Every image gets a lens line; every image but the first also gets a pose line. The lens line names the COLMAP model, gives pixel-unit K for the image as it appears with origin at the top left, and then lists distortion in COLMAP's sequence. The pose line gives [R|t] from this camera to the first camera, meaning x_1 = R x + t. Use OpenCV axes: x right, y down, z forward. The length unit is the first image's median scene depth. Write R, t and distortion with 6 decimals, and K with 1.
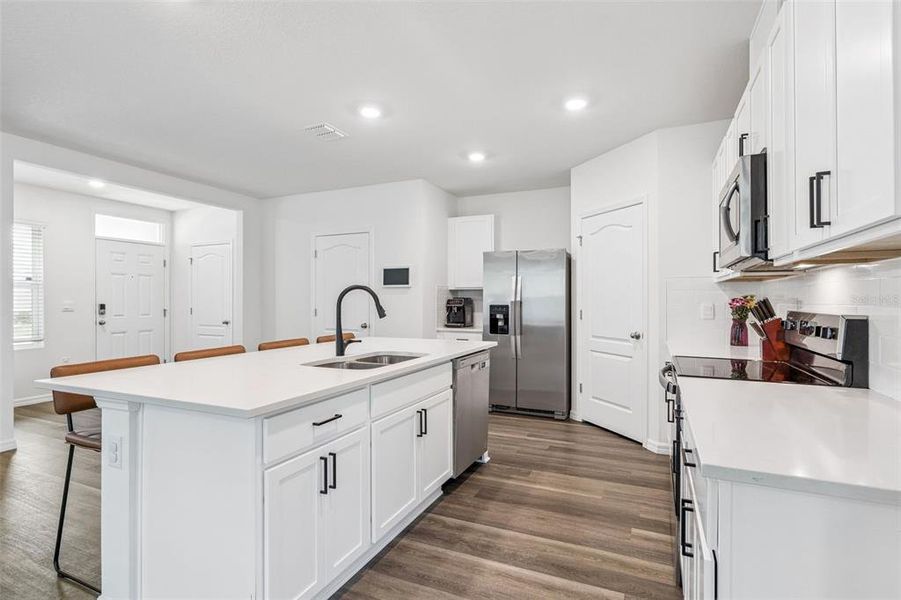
lens RADIAL K [[439.3, 0, 455.2], [0, 439.3, 300.5], [0, 0, 1]] dist [-0.001367, 0.000303]
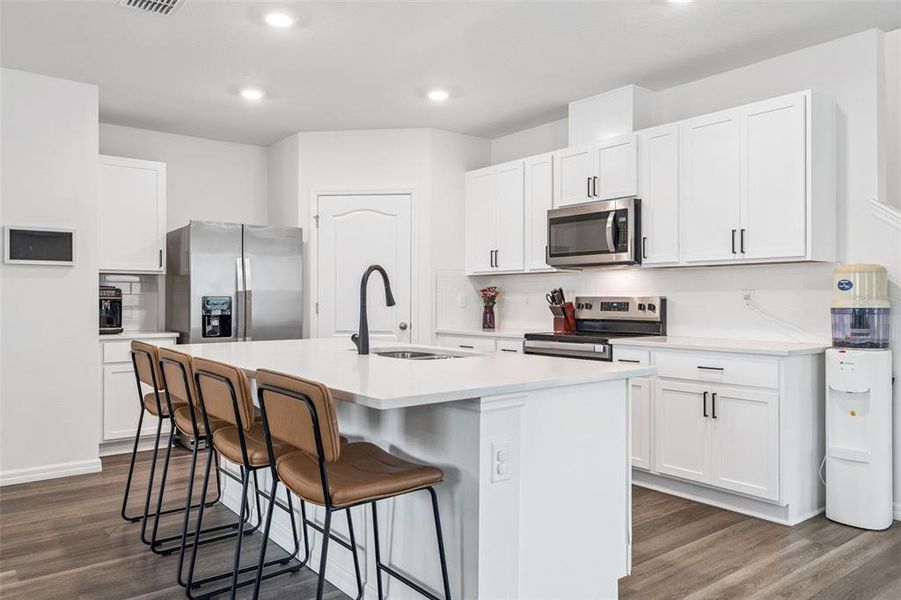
lens RADIAL K [[658.7, 0, 445.2], [0, 658.7, 298.1], [0, 0, 1]] dist [0.001275, -0.002280]
pose [[0.463997, 0.000142, 0.885837, -0.701073], [0.002614, 0.999995, -0.001529, 0.015131], [-0.885833, 0.003025, 0.463995, 0.181093]]
